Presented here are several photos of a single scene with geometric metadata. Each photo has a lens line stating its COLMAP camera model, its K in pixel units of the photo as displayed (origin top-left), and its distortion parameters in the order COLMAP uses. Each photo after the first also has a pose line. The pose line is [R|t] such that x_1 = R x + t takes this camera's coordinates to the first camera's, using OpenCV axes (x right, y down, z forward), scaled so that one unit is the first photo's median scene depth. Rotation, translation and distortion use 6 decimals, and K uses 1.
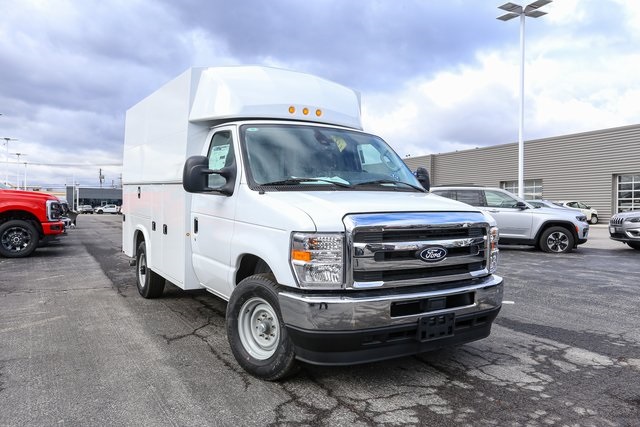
lens RADIAL K [[503.7, 0, 320.0], [0, 503.7, 213.5], [0, 0, 1]] dist [0.008627, 0.003989]
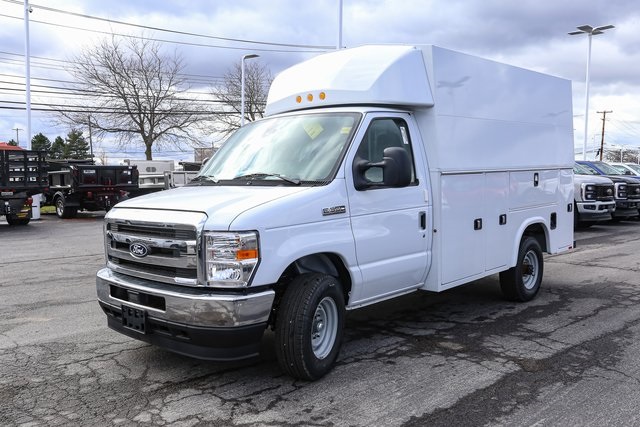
lens RADIAL K [[576.1, 0, 320.0], [0, 576.1, 213.5], [0, 0, 1]] dist [0.003151, 0.006409]
pose [[0.266823, 0.052641, -0.962307, 1.456409], [-0.014263, 0.998613, 0.050672, -0.059015], [0.963640, 0.000205, 0.267204, 1.039044]]
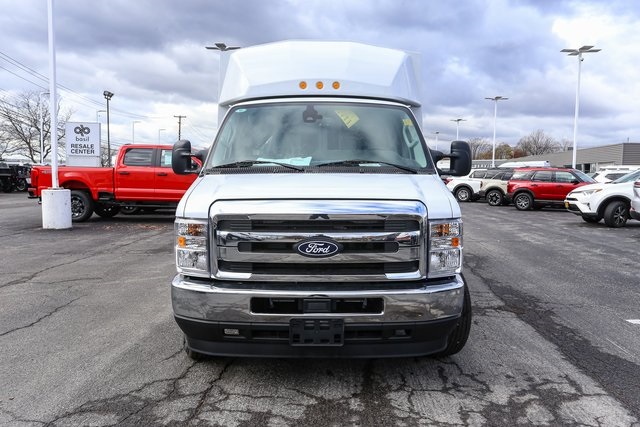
lens RADIAL K [[522.6, 0, 320.0], [0, 522.6, 213.5], [0, 0, 1]] dist [0.002814, 0.009290]
pose [[0.851849, 0.040272, -0.522237, 0.691086], [-0.012383, 0.998310, 0.056784, -0.030046], [0.523641, -0.041904, 0.850908, 0.240650]]
